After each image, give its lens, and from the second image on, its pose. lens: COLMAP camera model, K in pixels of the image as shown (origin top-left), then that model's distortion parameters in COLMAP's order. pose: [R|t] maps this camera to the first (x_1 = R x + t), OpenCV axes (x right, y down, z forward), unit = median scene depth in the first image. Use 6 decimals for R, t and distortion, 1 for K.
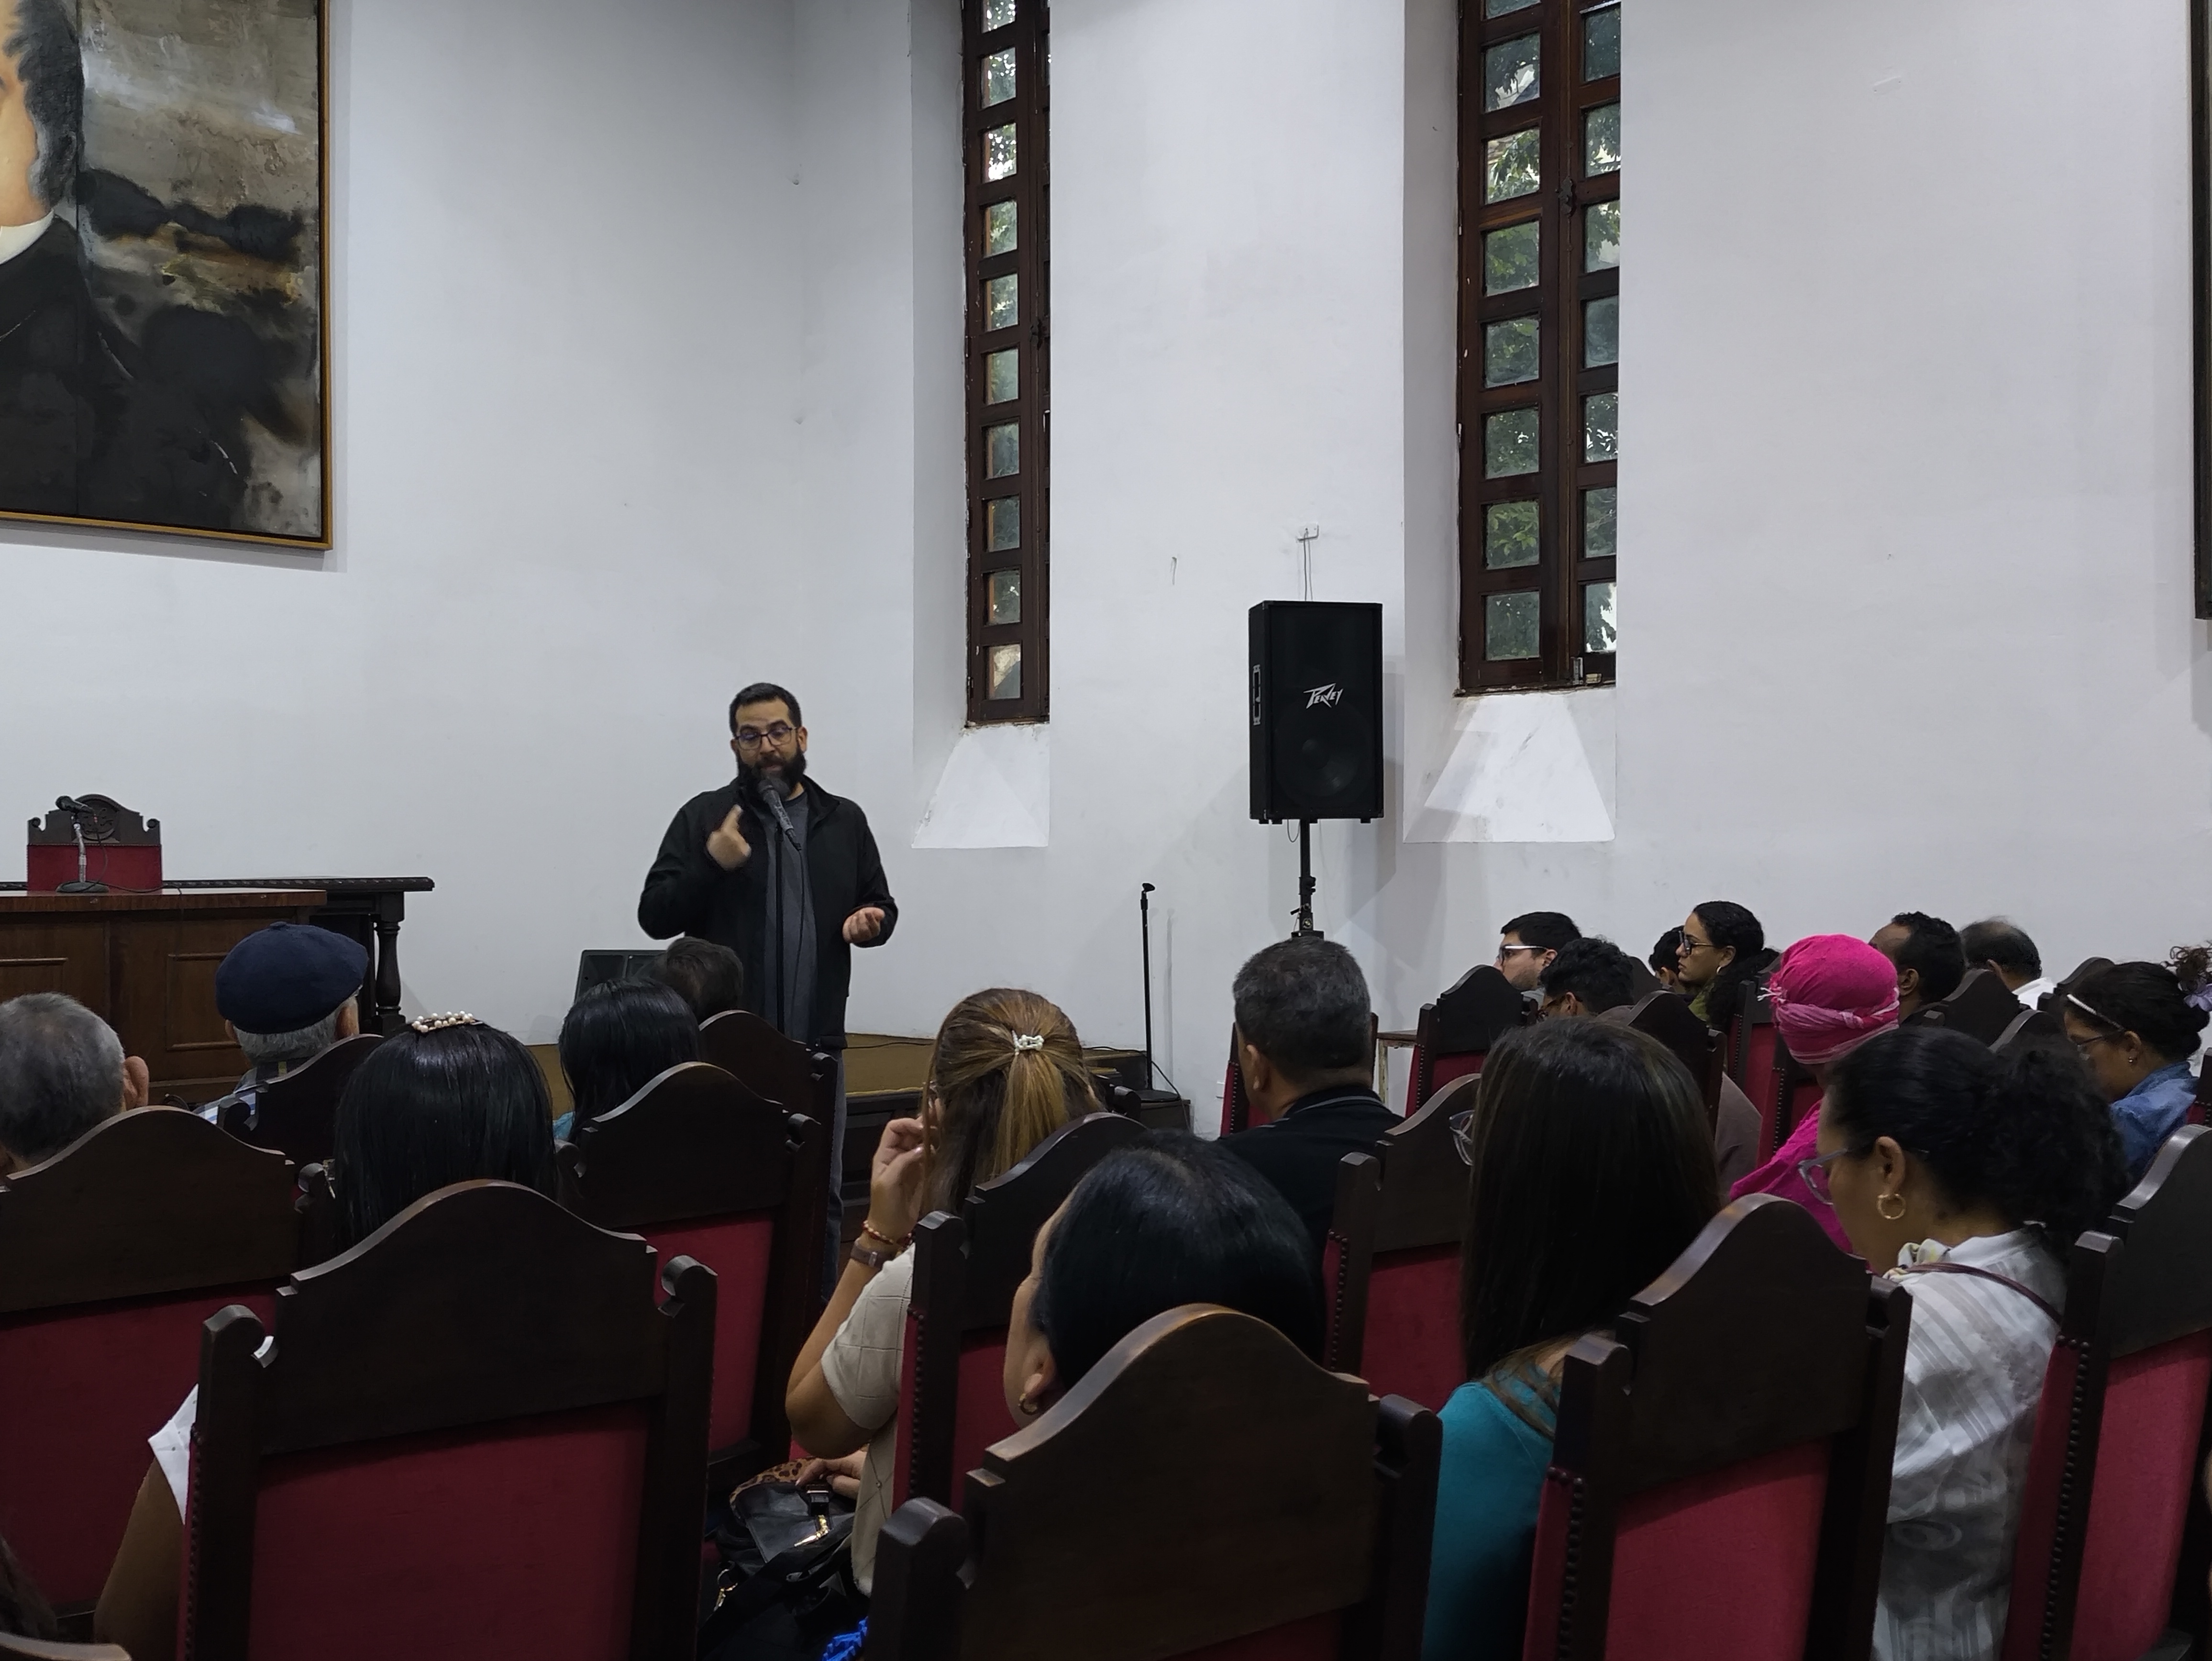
lens RADIAL K [[2471.0, 0, 1106.0], [0, 2471.0, 830.5], [0, 0, 1]] dist [0.189620, -0.361672]
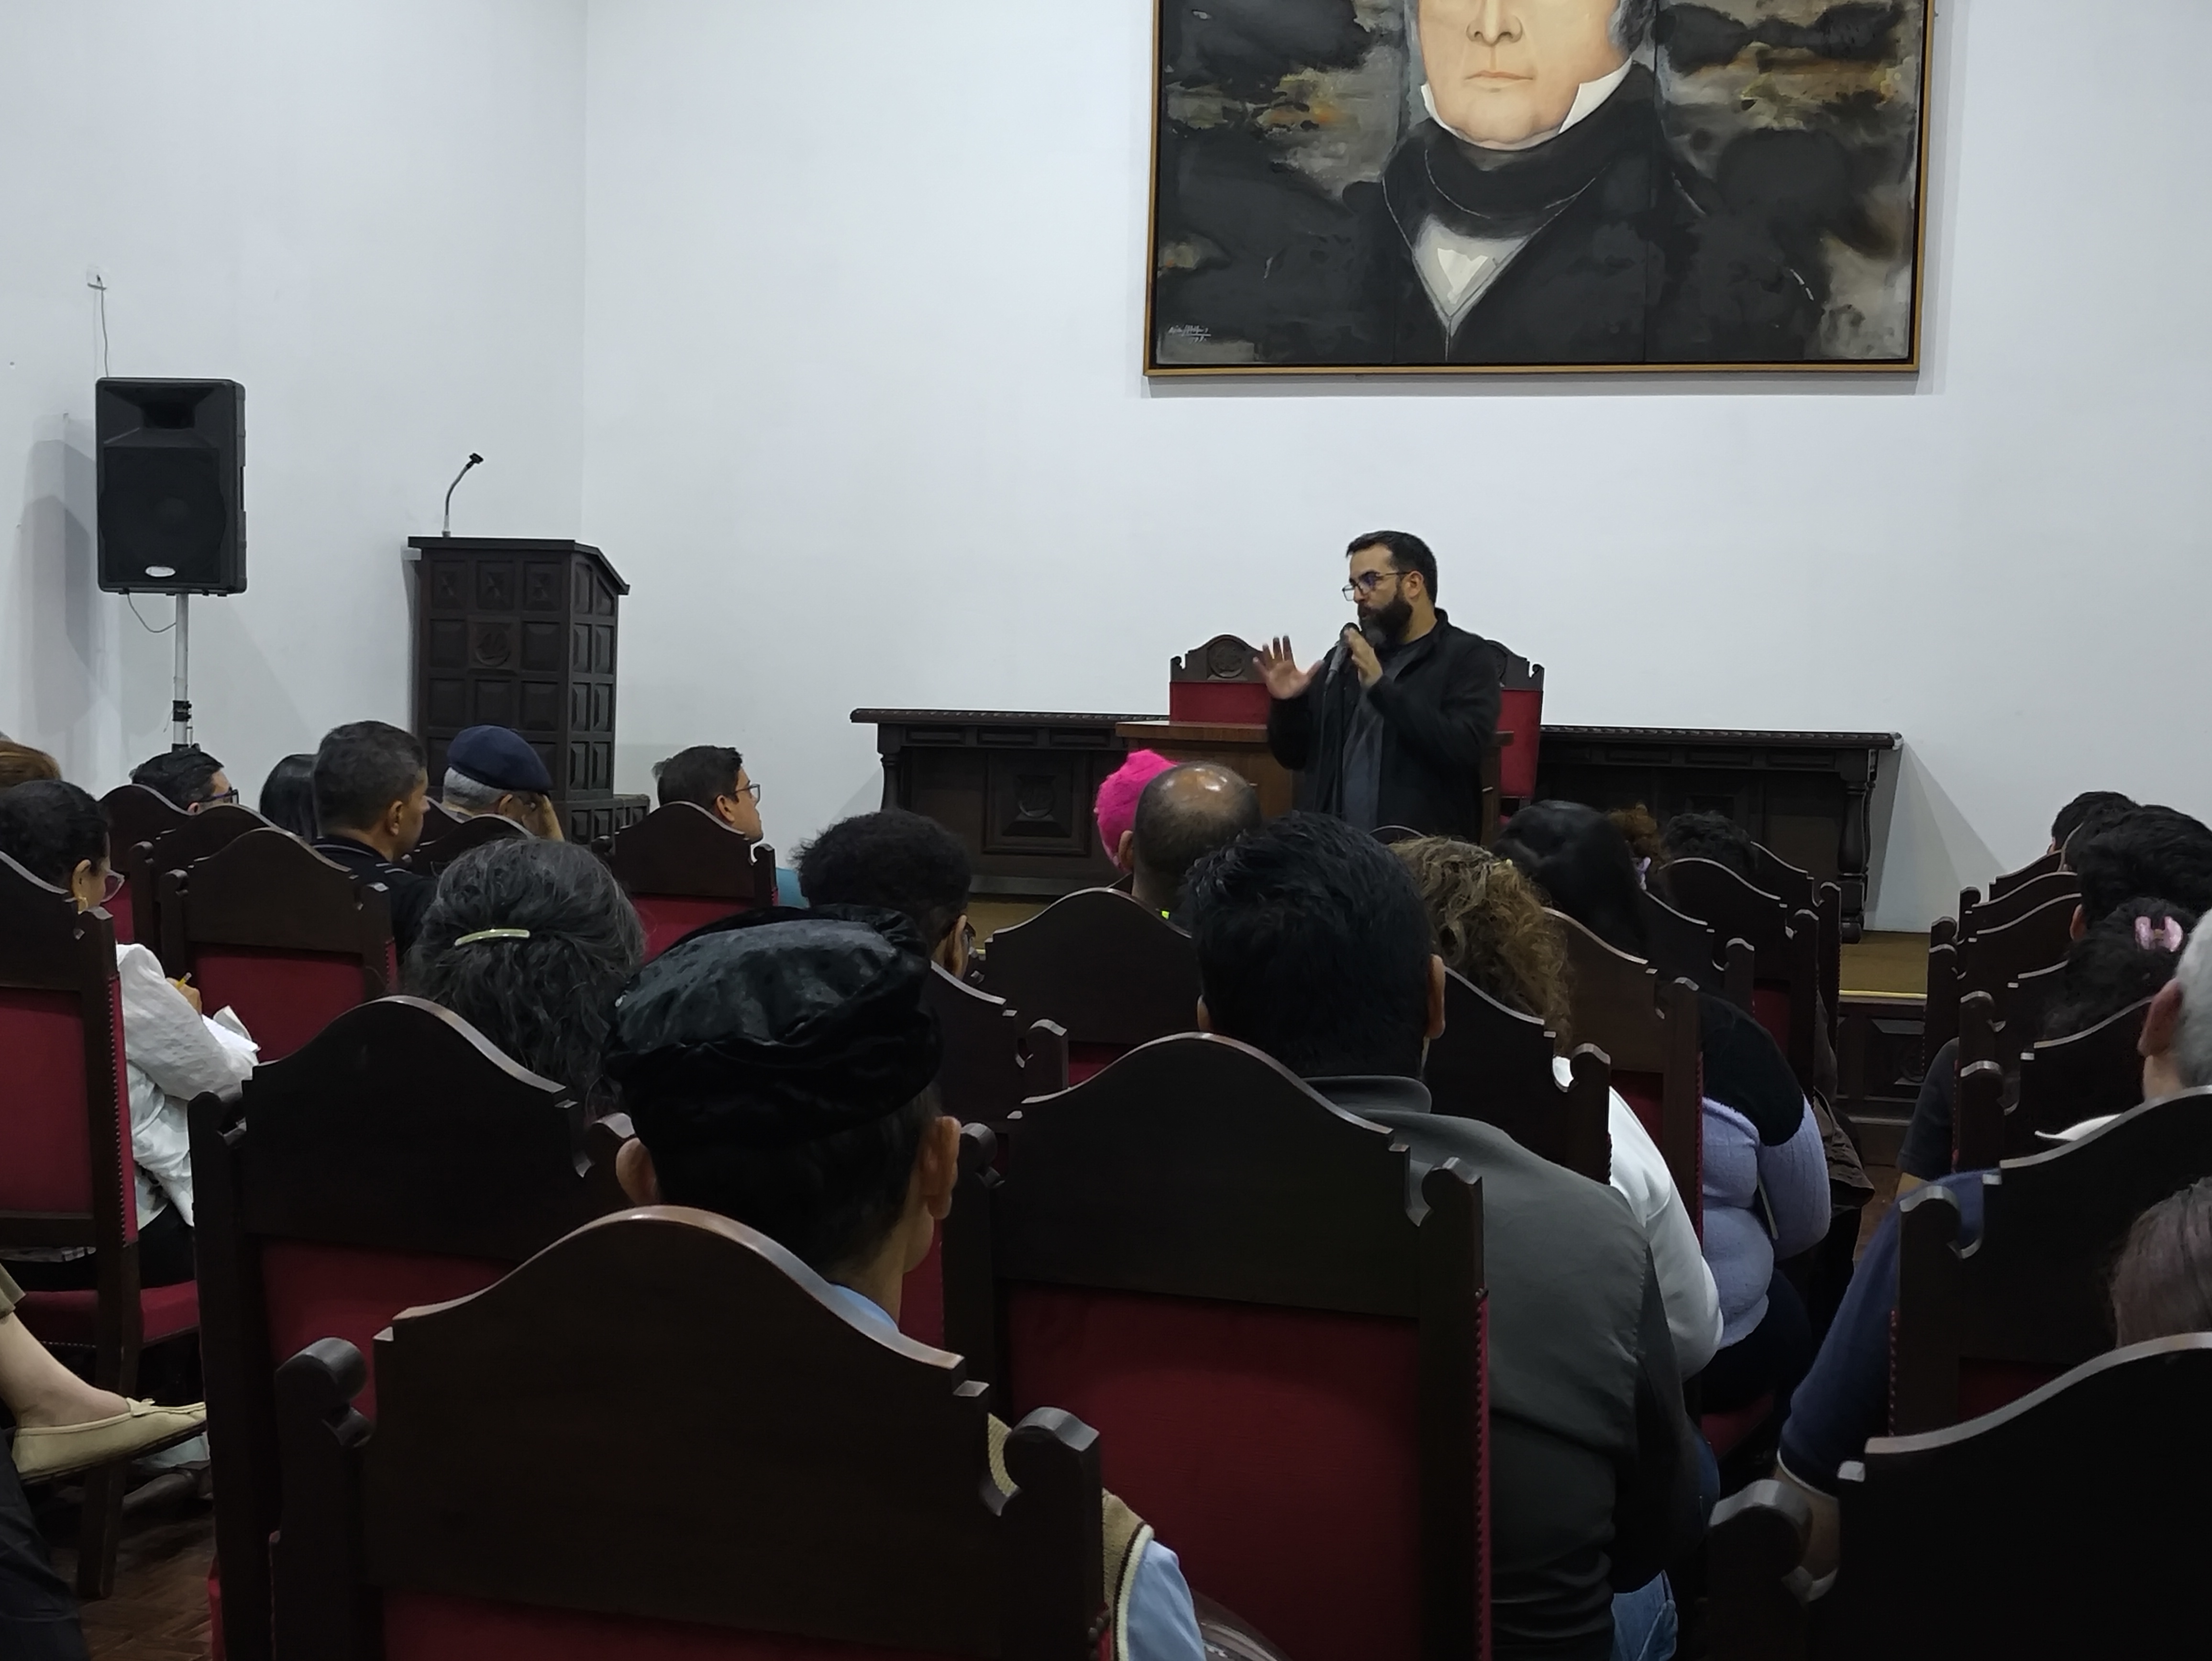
lens RADIAL K [[3242.9, 0, 1106.0], [0, 3242.9, 830.5], [0, 0, 1]] dist [0.112802, 0.154551]
pose [[0.500992, 0.056556, -0.863602, 0.598666], [-0.020051, 0.998353, 0.053749, -0.004200], [0.865220, -0.009612, 0.501301, 0.160292]]
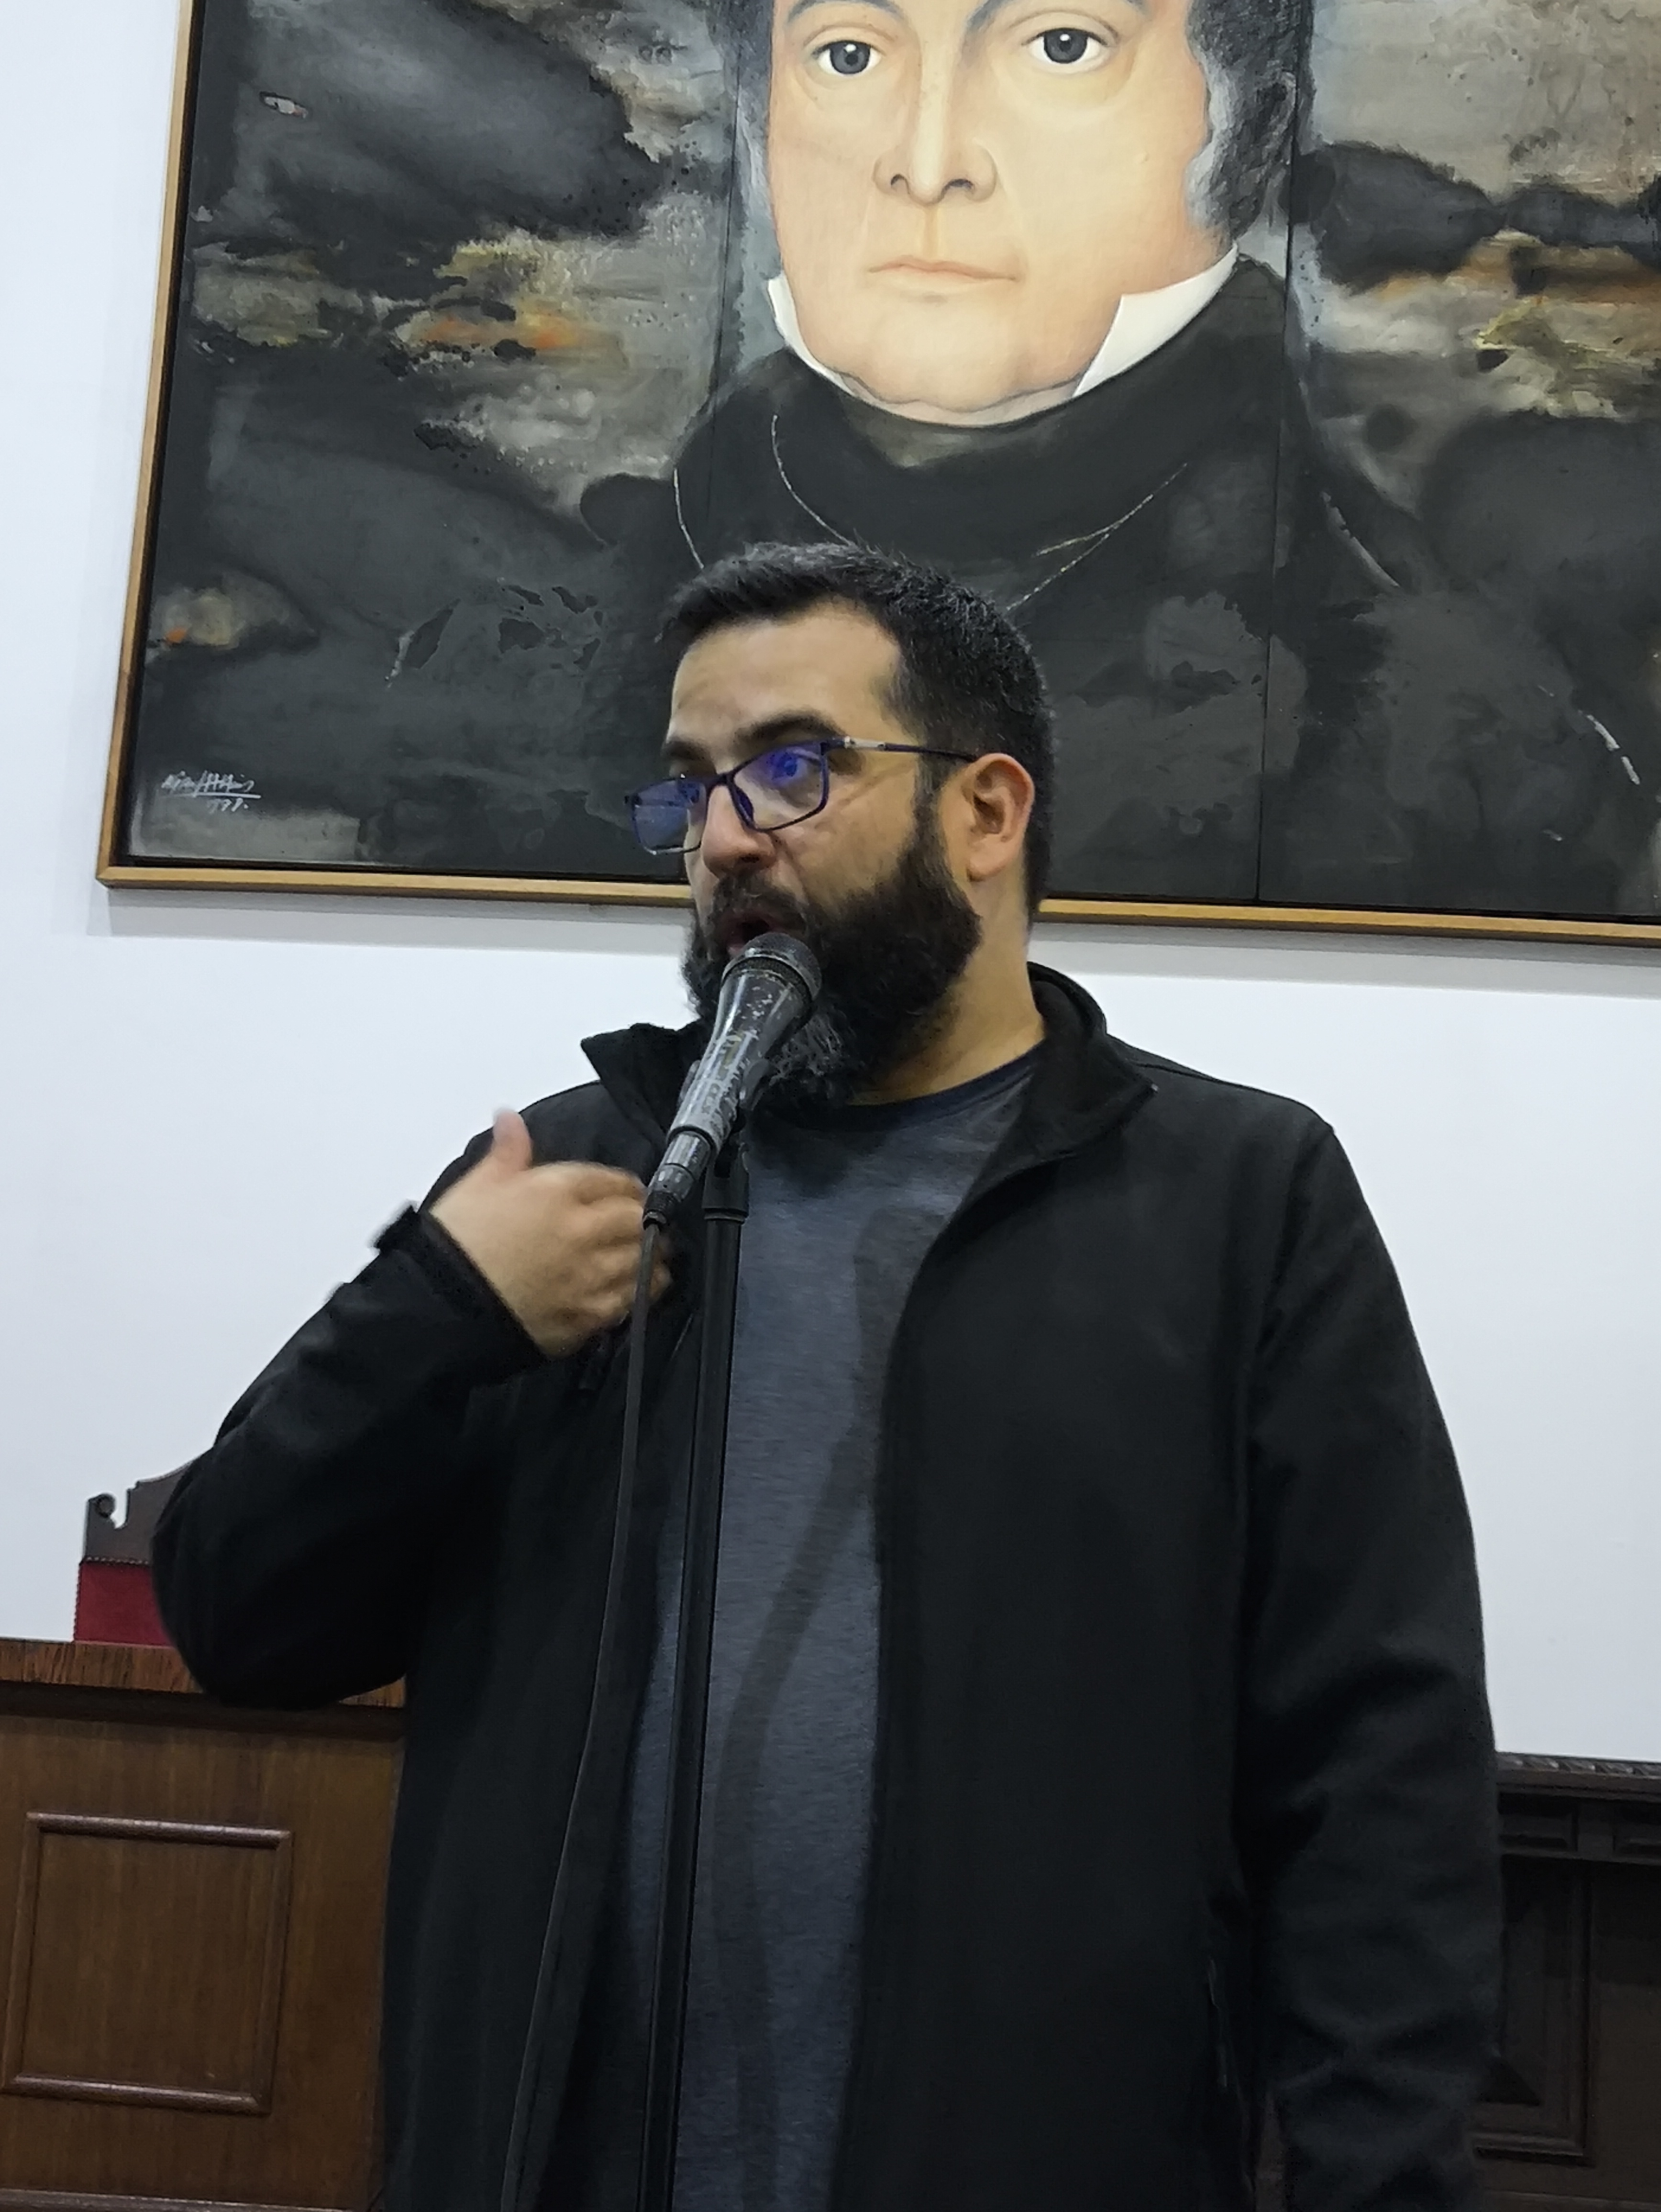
lens RADIAL K [[4014.6, 0, 856.7], [0, 4014.6, 1099.9], [0, 0, 1]] dist [-0.011663, 0.672054]
pose [[0.641279, -0.085363, -0.762545, 0.072806], [-0.063788, 0.984422, -0.163845, 0.026347], [0.764652, 0.153711, 0.625844, 0.505185]]
